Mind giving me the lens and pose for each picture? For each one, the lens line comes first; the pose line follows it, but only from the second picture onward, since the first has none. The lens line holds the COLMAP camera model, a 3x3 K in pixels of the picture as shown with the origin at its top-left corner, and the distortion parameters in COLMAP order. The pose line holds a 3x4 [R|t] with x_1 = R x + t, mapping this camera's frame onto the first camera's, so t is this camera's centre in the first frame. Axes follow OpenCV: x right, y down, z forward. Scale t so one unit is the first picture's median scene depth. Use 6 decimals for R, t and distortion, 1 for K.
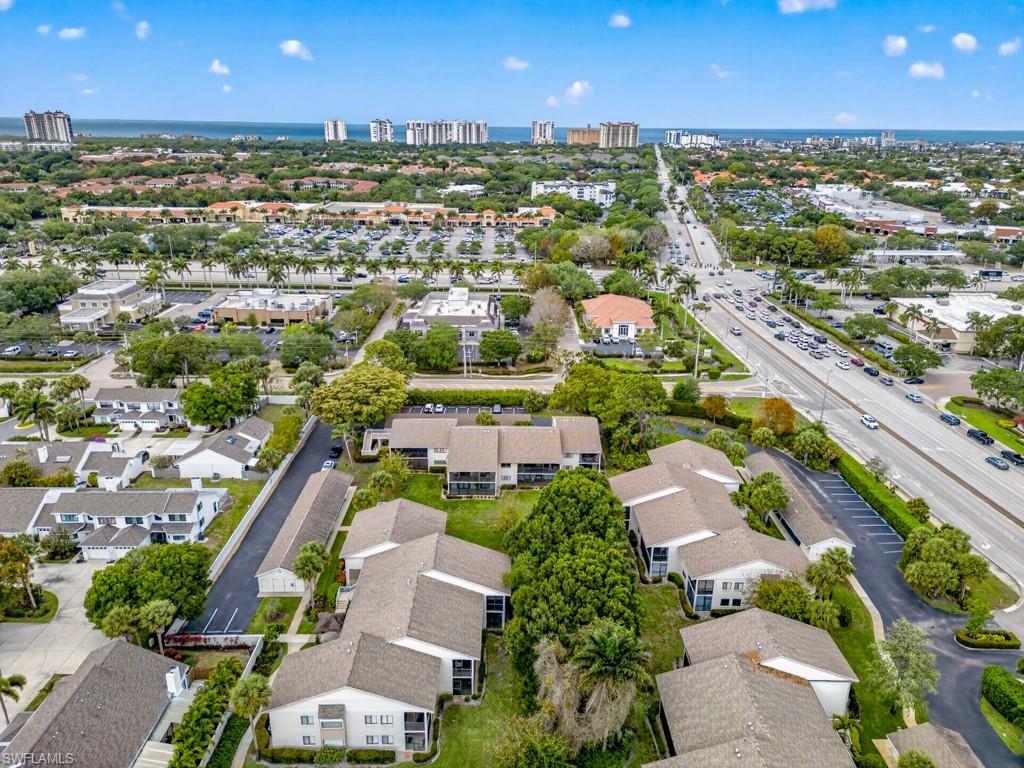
lens RADIAL K [[453.4, 0, 512.6], [0, 453.4, 385.0], [0, 0, 1]] dist [0.017612, 0.000223]
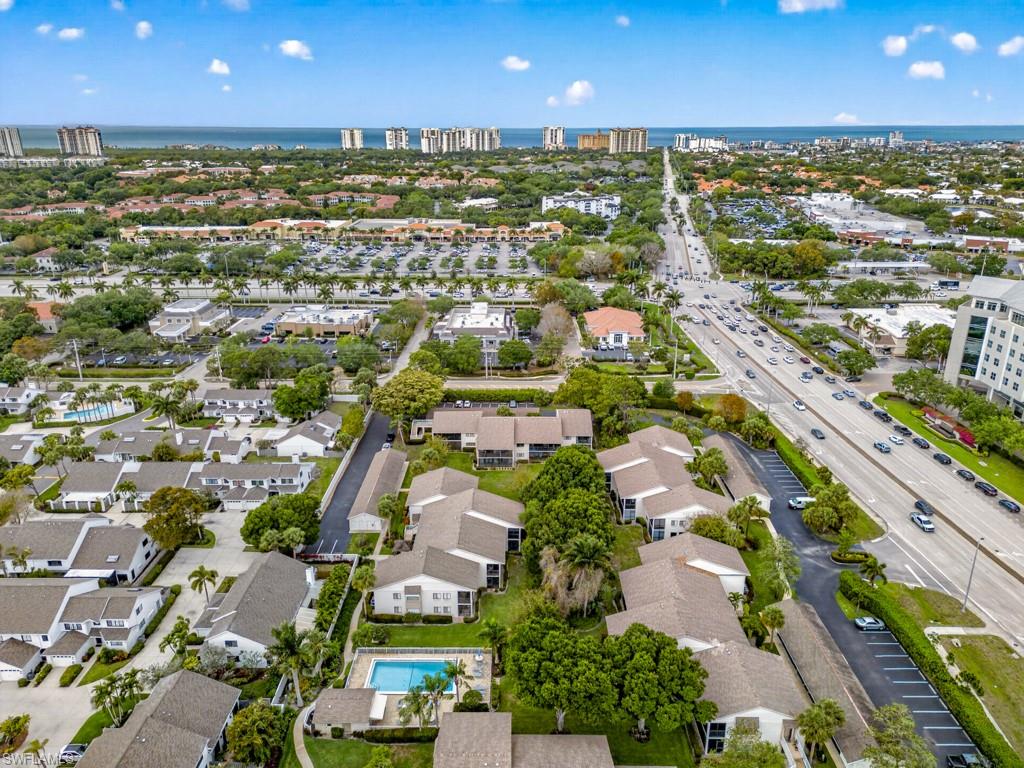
lens RADIAL K [[453.4, 0, 510.9], [0, 453.4, 382.5], [0, 0, 1]] dist [0.017612, 0.000223]
pose [[0.999399, -0.007119, -0.033938, 0.002265], [0.006924, 0.999959, -0.005877, 0.000192], [0.033979, 0.005638, 0.999407, -0.225180]]
